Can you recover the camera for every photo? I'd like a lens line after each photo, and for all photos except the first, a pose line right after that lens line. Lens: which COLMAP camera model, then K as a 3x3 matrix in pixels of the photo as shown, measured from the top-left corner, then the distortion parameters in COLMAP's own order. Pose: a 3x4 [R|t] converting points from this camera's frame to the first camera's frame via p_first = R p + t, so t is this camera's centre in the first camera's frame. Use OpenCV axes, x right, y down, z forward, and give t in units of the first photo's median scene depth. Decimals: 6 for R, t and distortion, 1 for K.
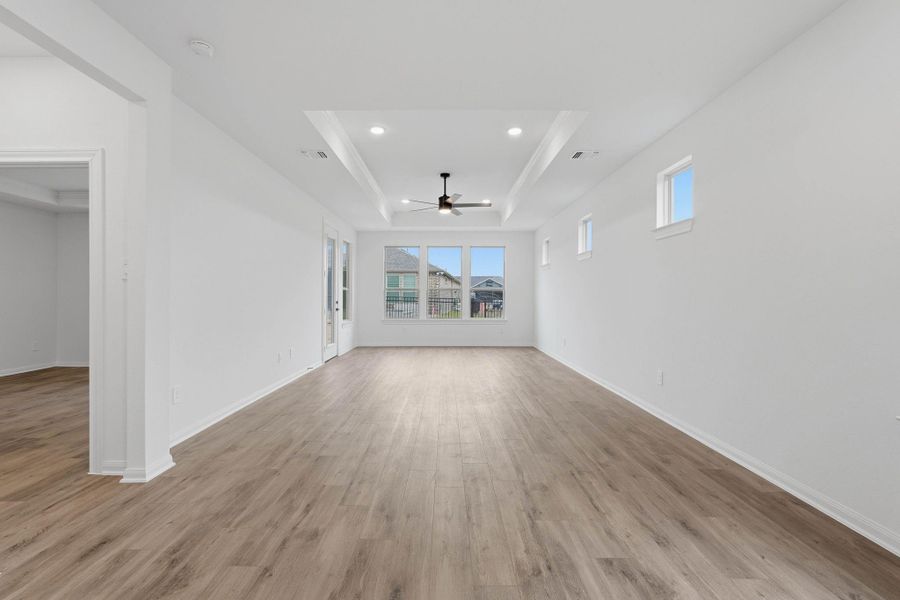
lens RADIAL K [[399.5, 0, 443.7], [0, 399.5, 293.4], [0, 0, 1]] dist [-0.009995, 0.001280]
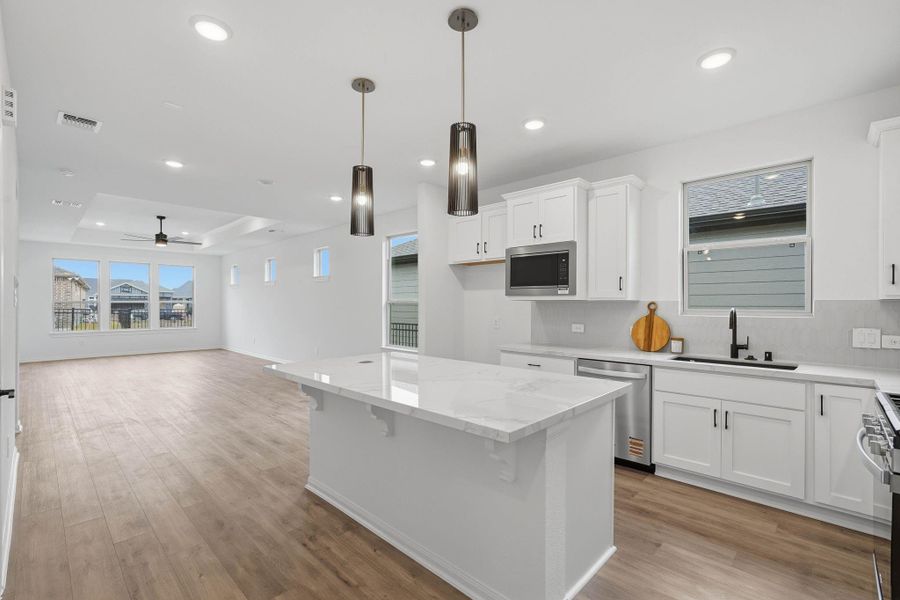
lens RADIAL K [[399.5, 0, 445.1], [0, 399.5, 301.5], [0, 0, 1]] dist [-0.009995, 0.001280]
pose [[0.690562, -0.002264, 0.723270, -0.108968], [-0.000667, 0.999993, 0.003767, -0.009731], [-0.723273, -0.003084, 0.690555, -0.211509]]
